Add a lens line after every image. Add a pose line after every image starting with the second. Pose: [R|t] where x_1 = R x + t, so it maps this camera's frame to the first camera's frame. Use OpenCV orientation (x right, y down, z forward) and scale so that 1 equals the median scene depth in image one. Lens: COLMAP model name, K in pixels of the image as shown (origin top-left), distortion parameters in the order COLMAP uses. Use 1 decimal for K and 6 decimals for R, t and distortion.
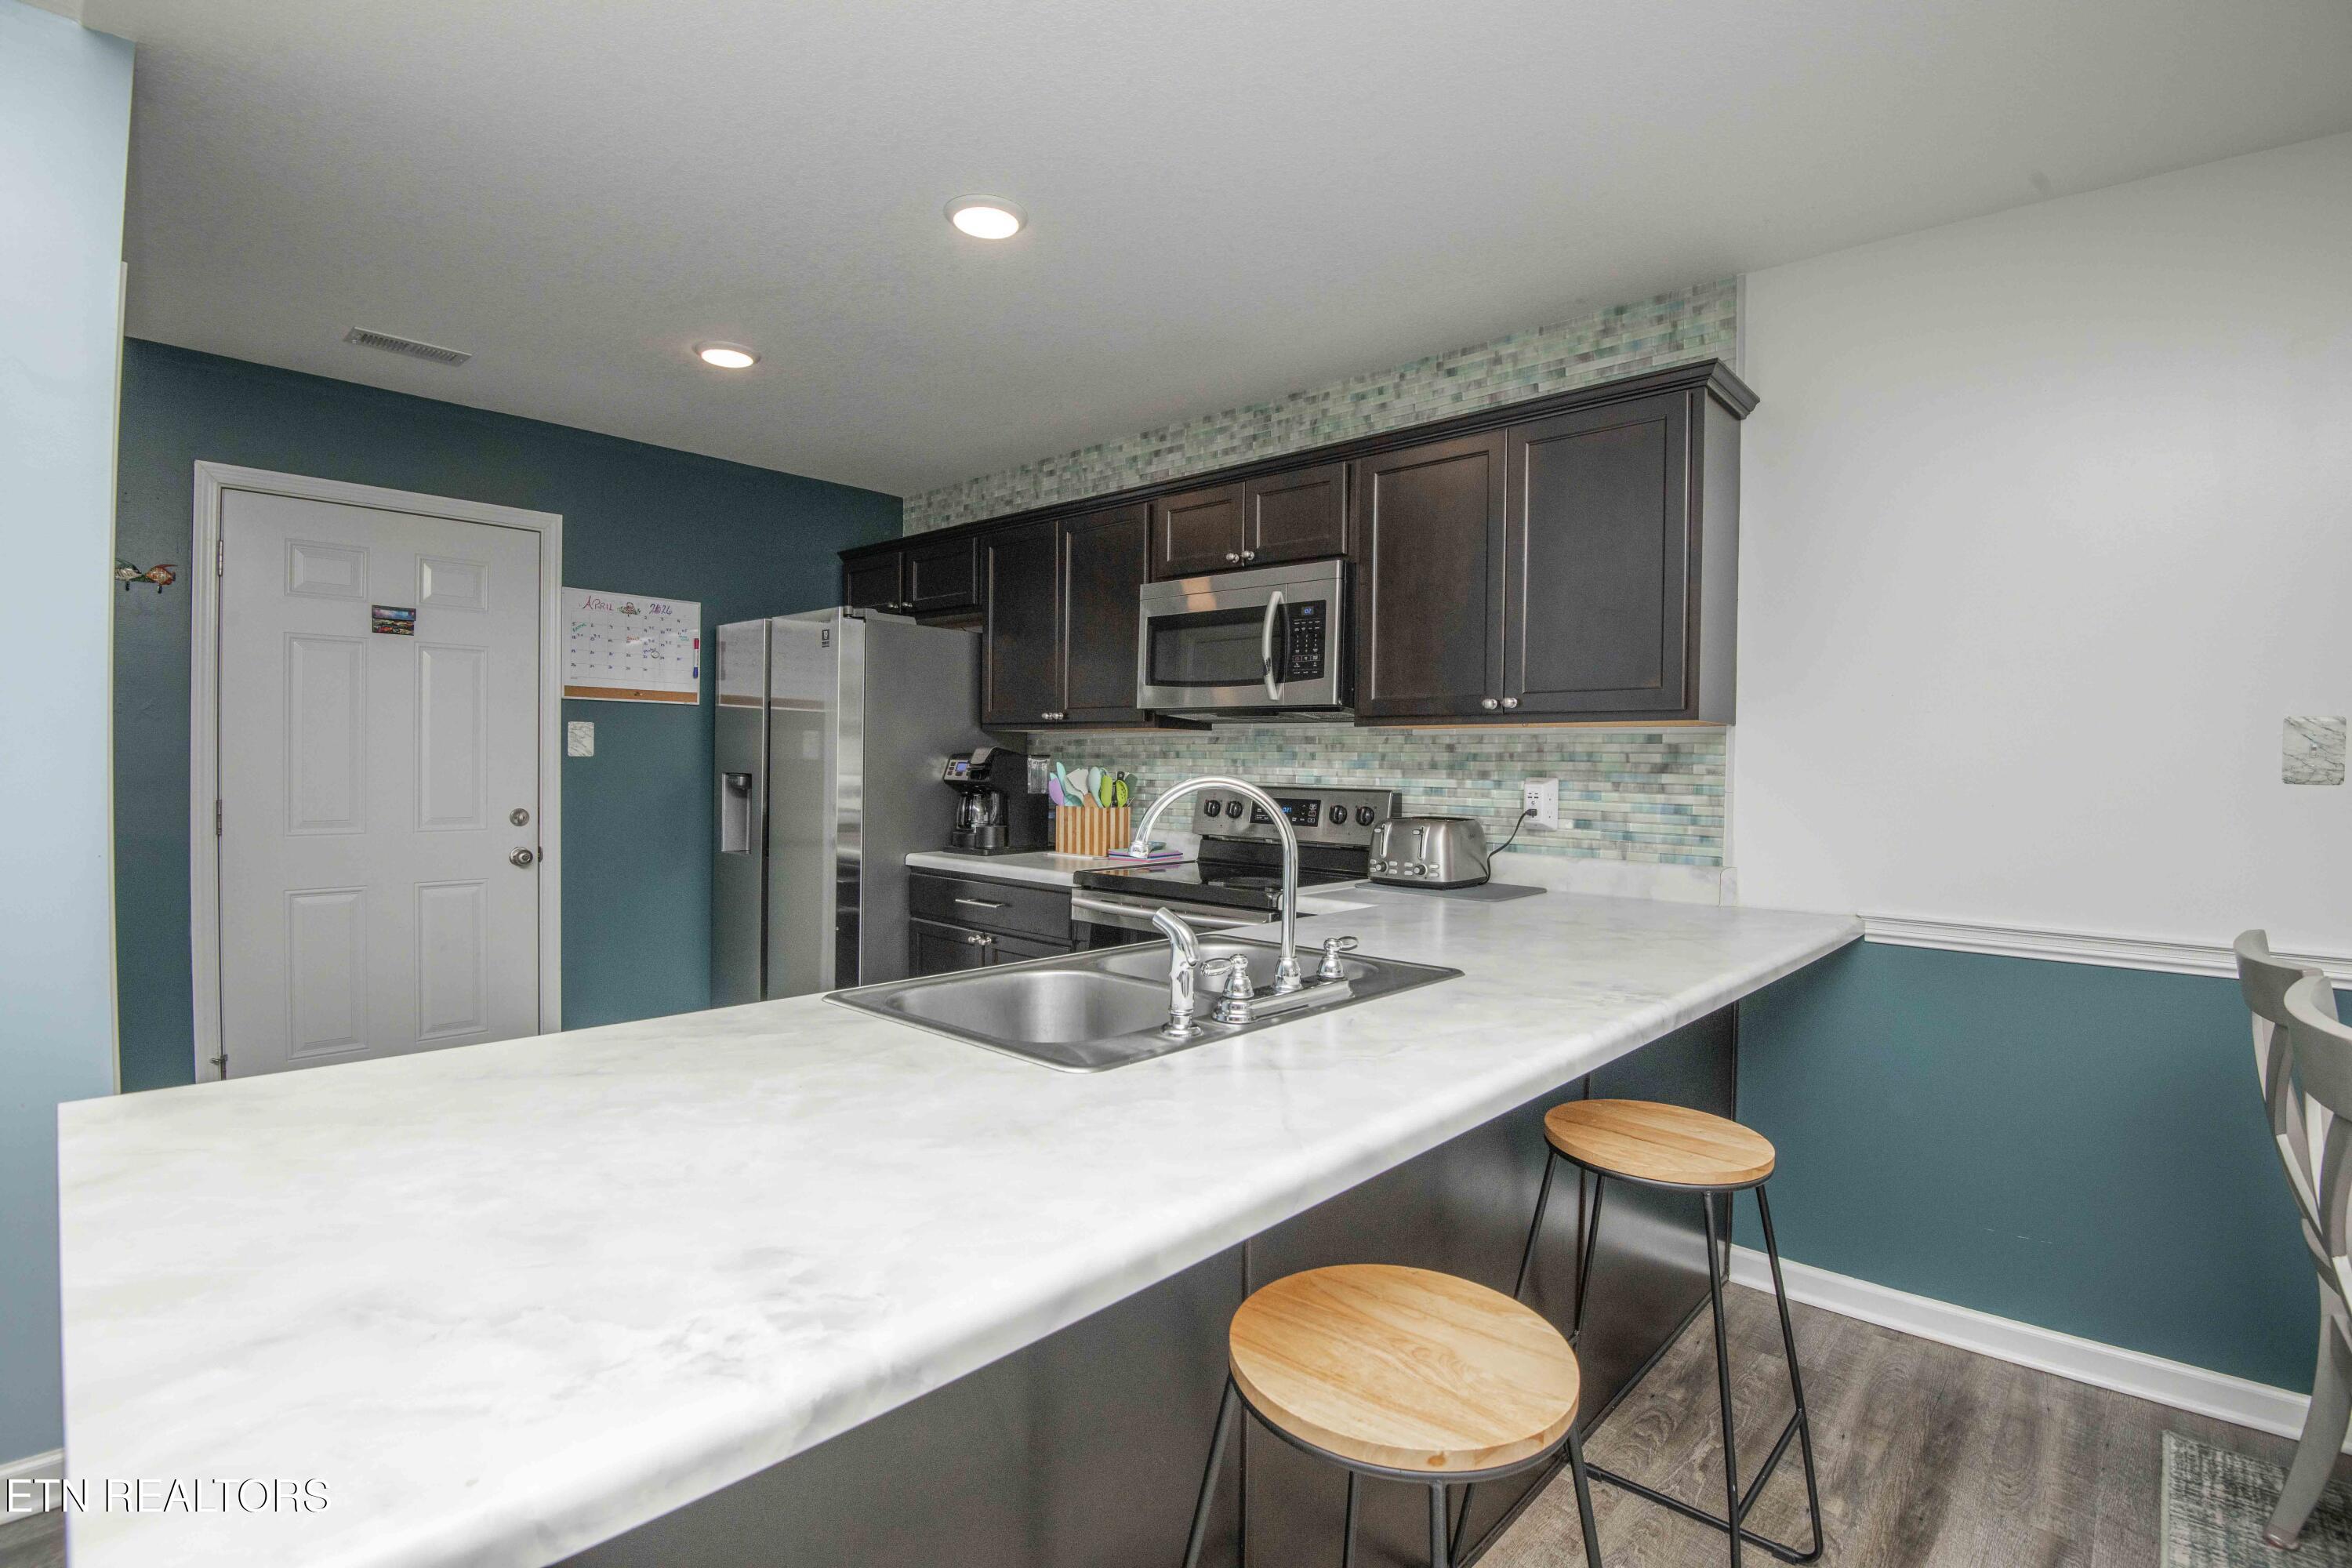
lens RADIAL K [[1093.1, 0, 1176.0], [0, 1093.1, 784.0], [0, 0, 1]] dist [0.000313, -0.033897]
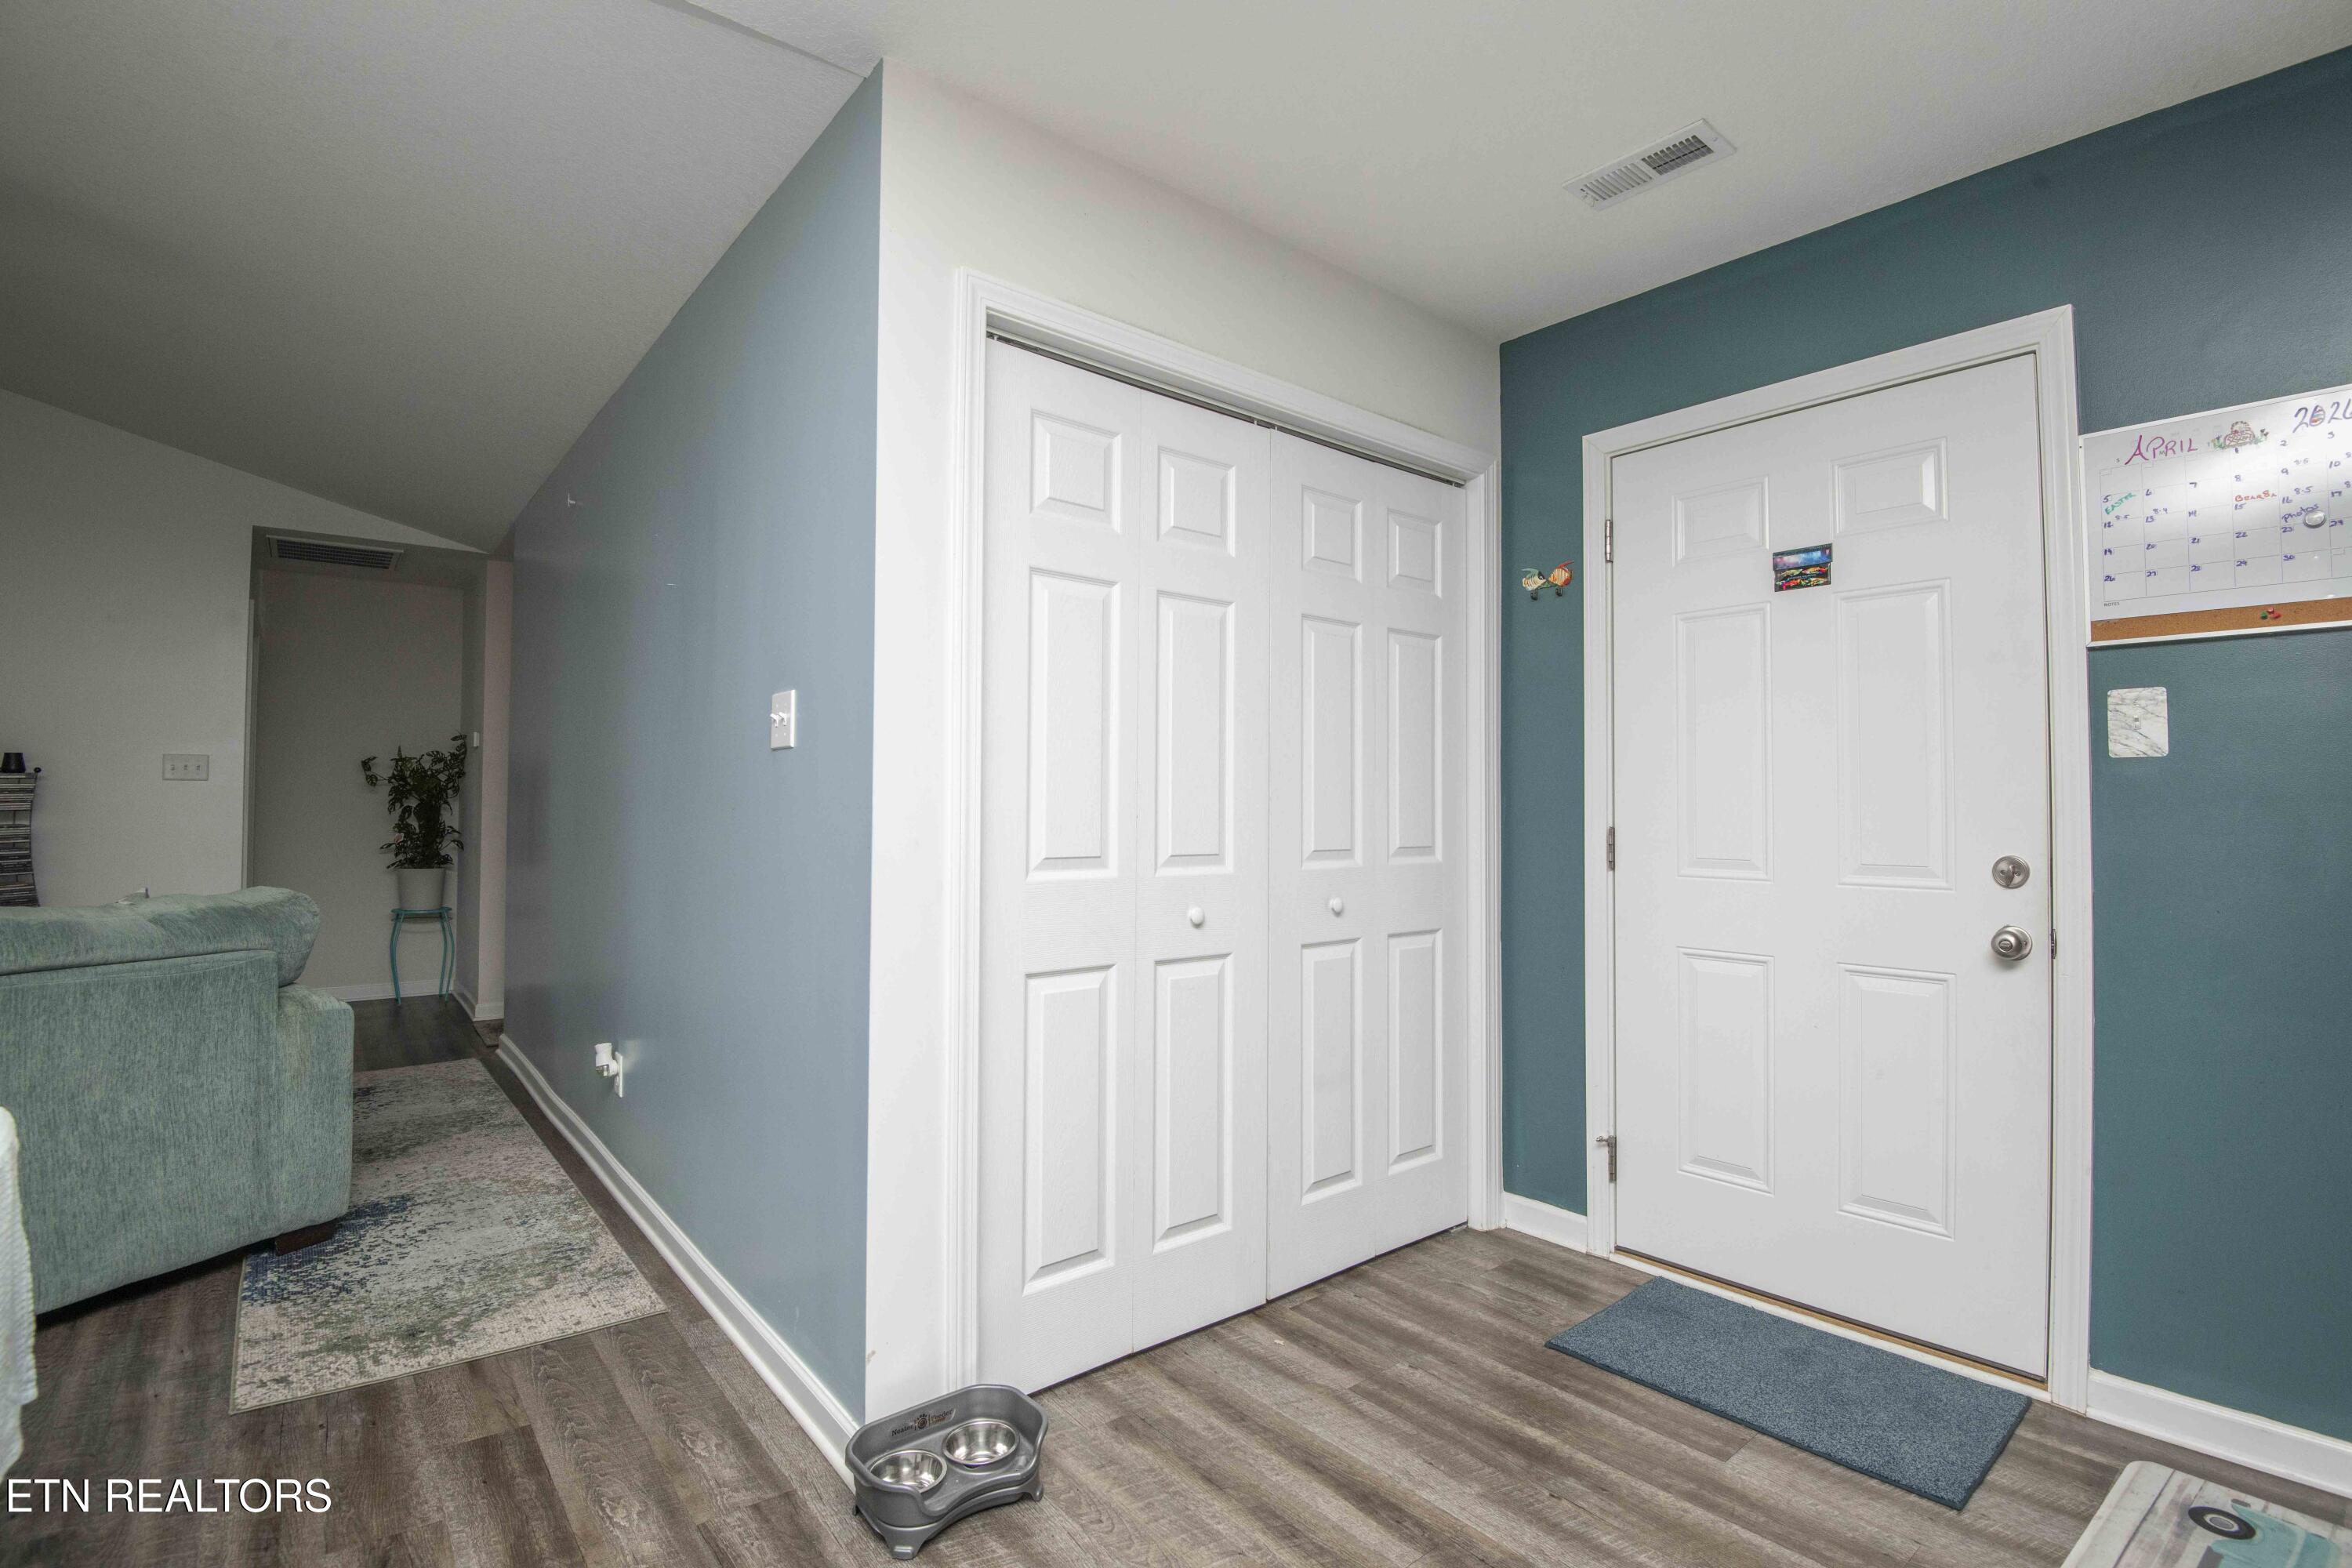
lens RADIAL K [[1098.2, 0, 1176.0], [0, 1098.2, 784.0], [0, 0, 1]] dist [-0.001306, -0.027842]
pose [[-0.139447, -0.035820, -0.989582, 0.004895], [-0.024597, 0.999162, -0.032700, 0.016683], [0.989924, 0.019781, -0.140211, 0.753900]]
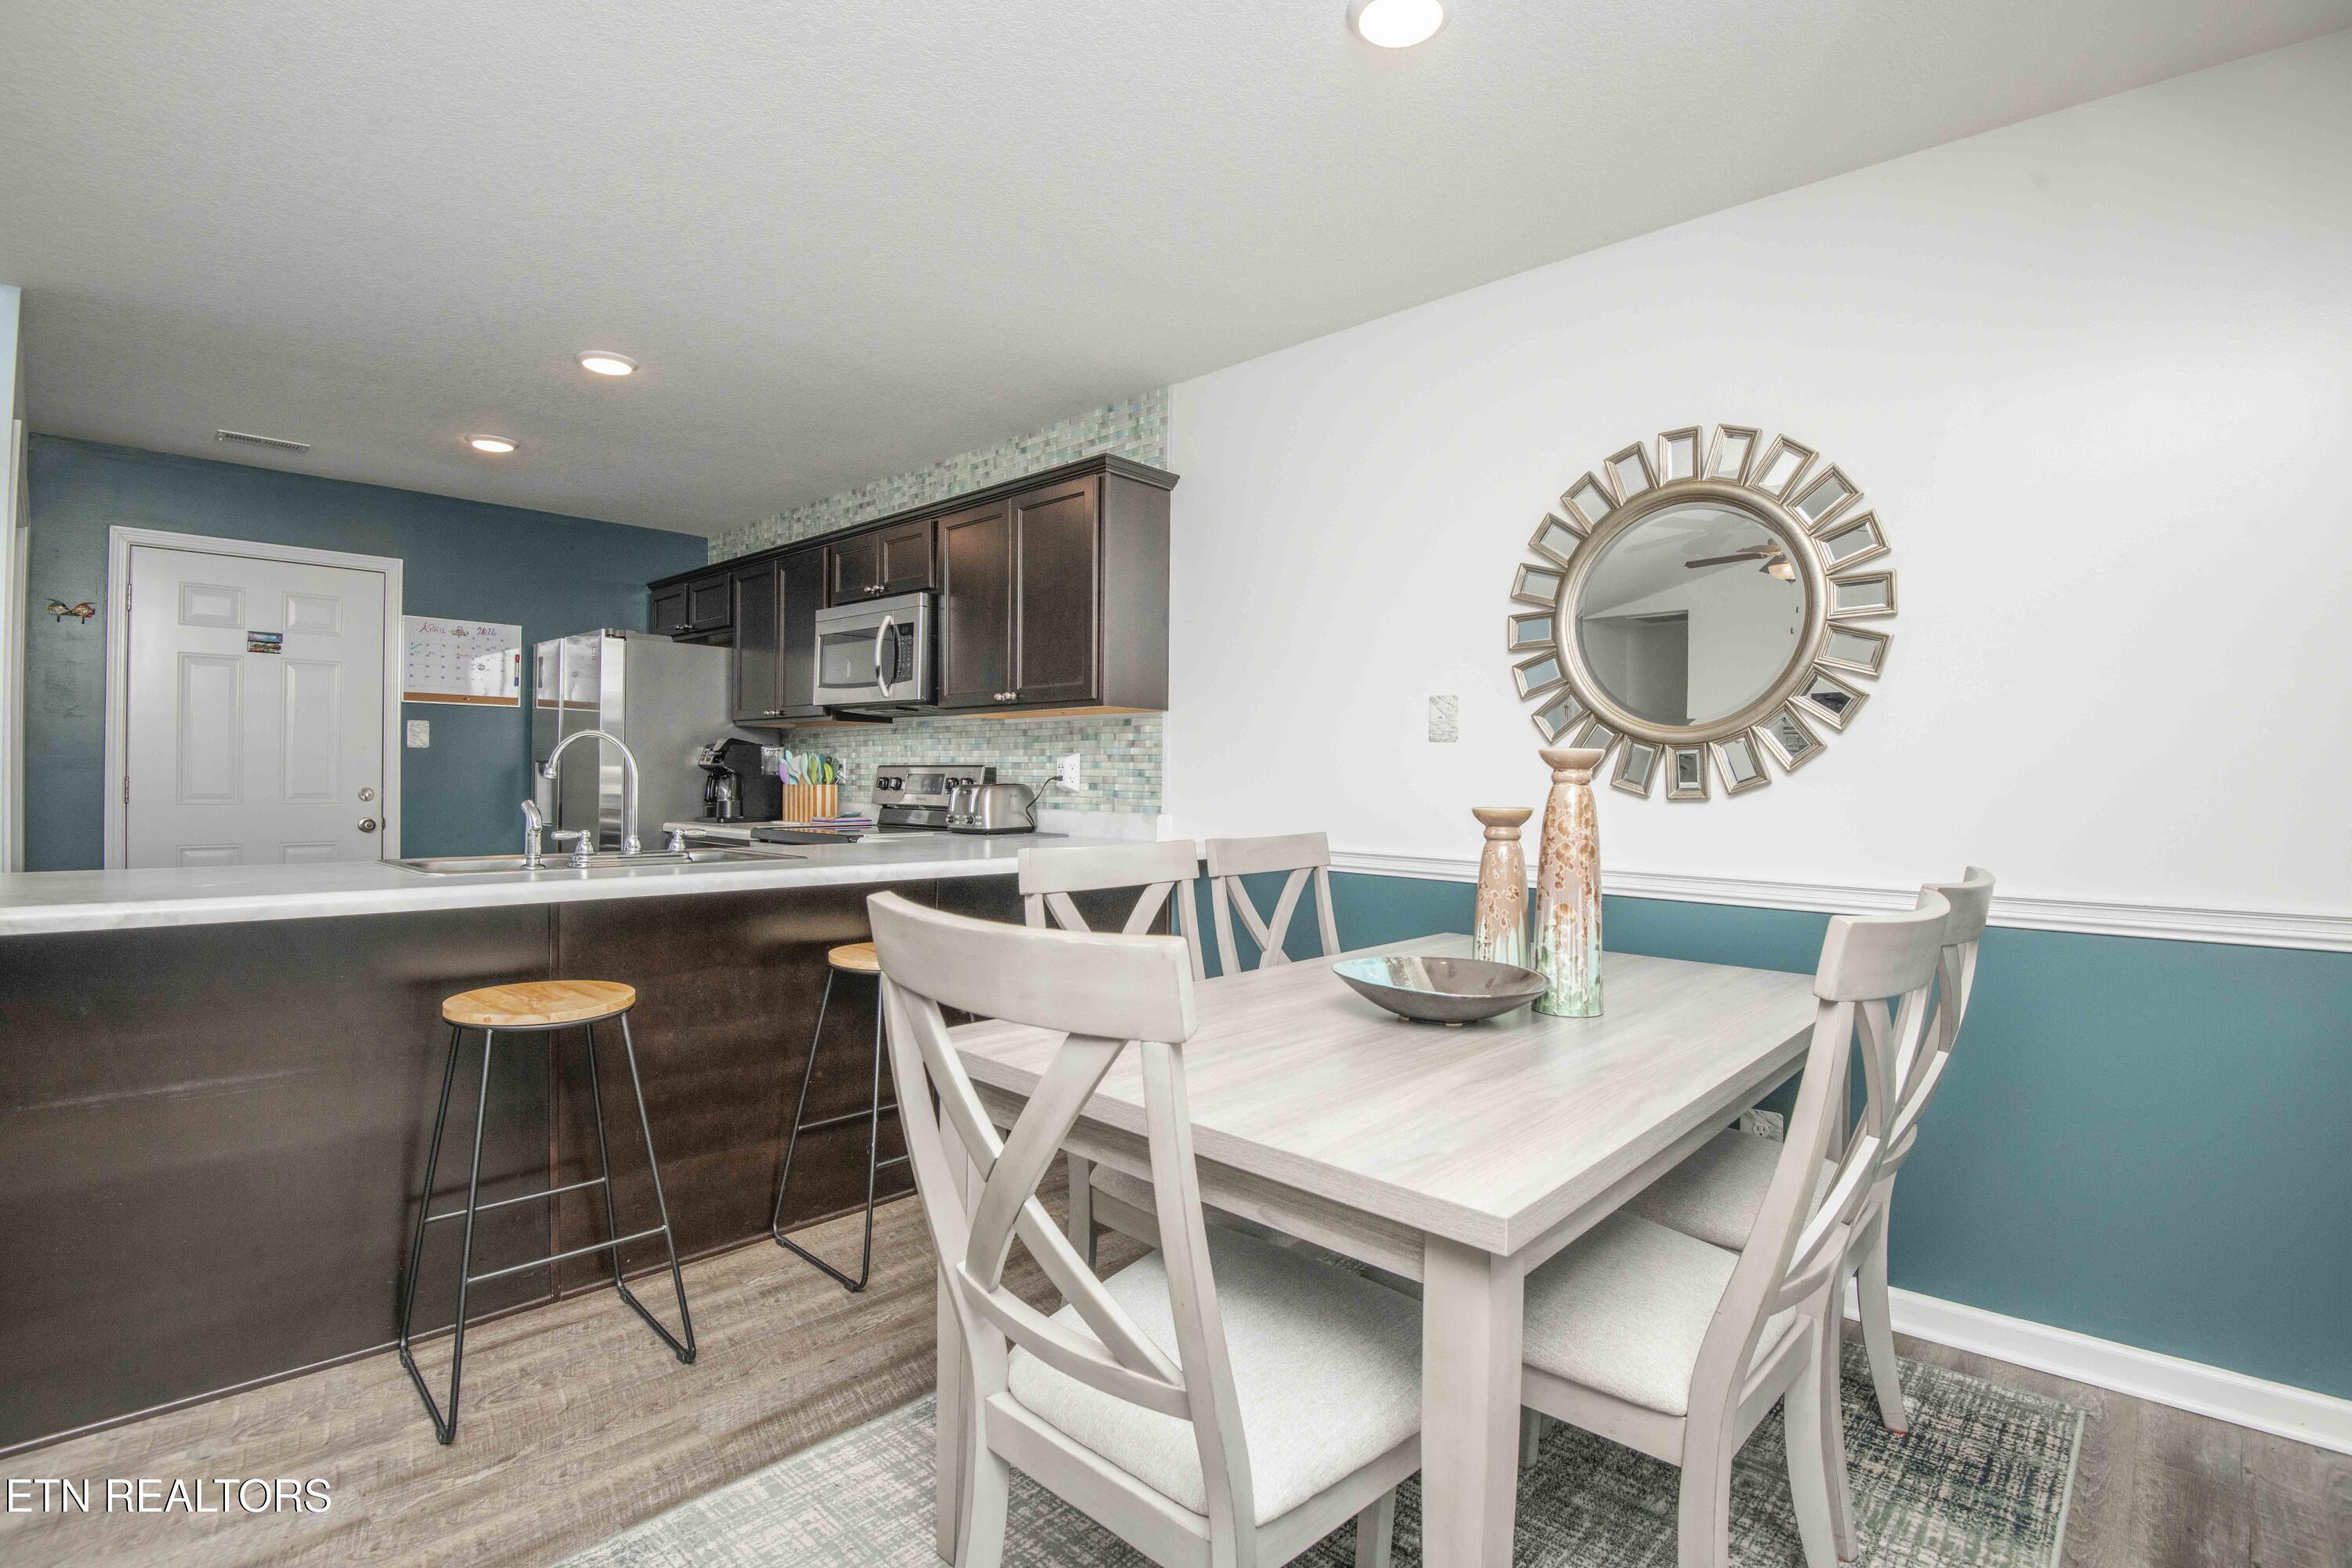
lens RADIAL K [[1098.2, 0, 1176.0], [0, 1098.2, 784.0], [0, 0, 1]] dist [-0.001306, -0.027842]
pose [[0.999856, -0.004546, -0.016365, 0.430410], [0.004337, 0.999908, -0.012834, 0.044808], [0.016421, 0.012762, 0.999784, -0.309965]]
